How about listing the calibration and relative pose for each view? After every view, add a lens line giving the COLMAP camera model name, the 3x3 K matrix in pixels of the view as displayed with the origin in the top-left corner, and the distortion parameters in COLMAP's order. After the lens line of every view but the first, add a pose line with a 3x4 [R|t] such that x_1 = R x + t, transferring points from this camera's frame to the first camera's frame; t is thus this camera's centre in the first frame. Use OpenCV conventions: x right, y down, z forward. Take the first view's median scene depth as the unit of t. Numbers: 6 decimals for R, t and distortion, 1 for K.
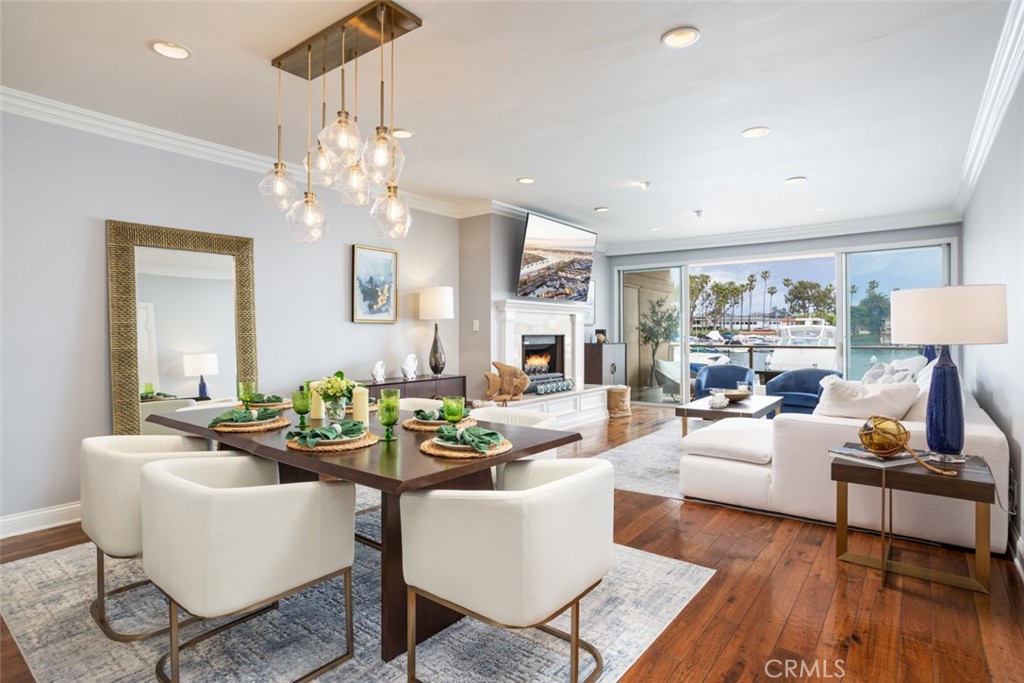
lens RADIAL K [[528.5, 0, 512.0], [0, 528.5, 341.5], [0, 0, 1]] dist [-0.060140, 0.032410]
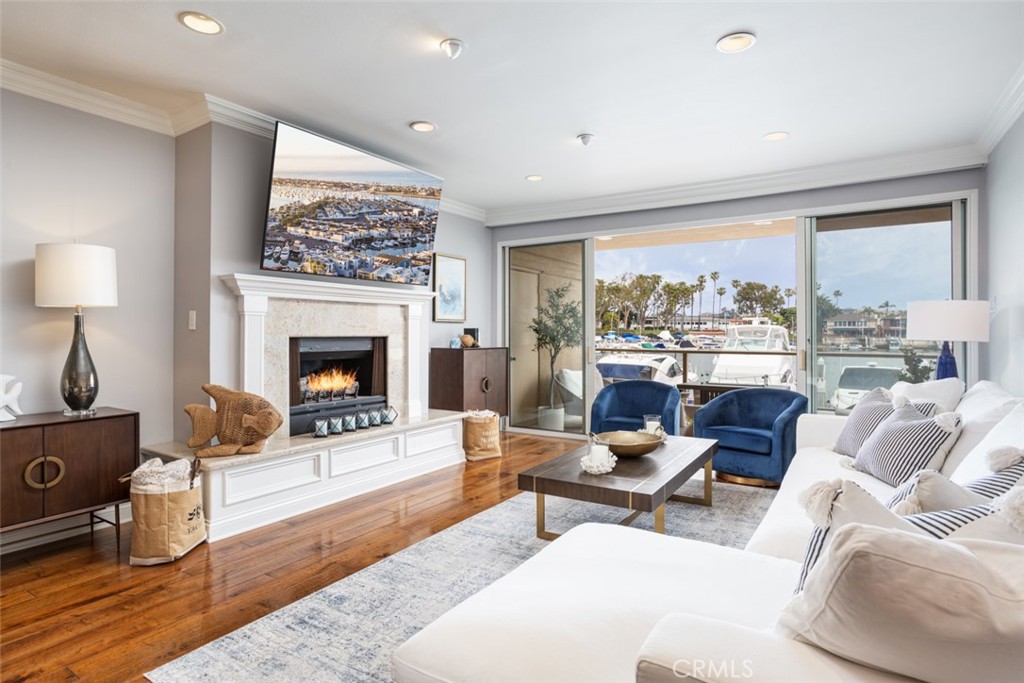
lens RADIAL K [[528.5, 0, 512.0], [0, 528.5, 341.5], [0, 0, 1]] dist [-0.060140, 0.032410]
pose [[0.996634, 0.002726, 0.081940, 0.156030], [-0.002863, 0.999995, 0.001551, -0.006158], [-0.081936, -0.001781, 0.996636, 0.278067]]
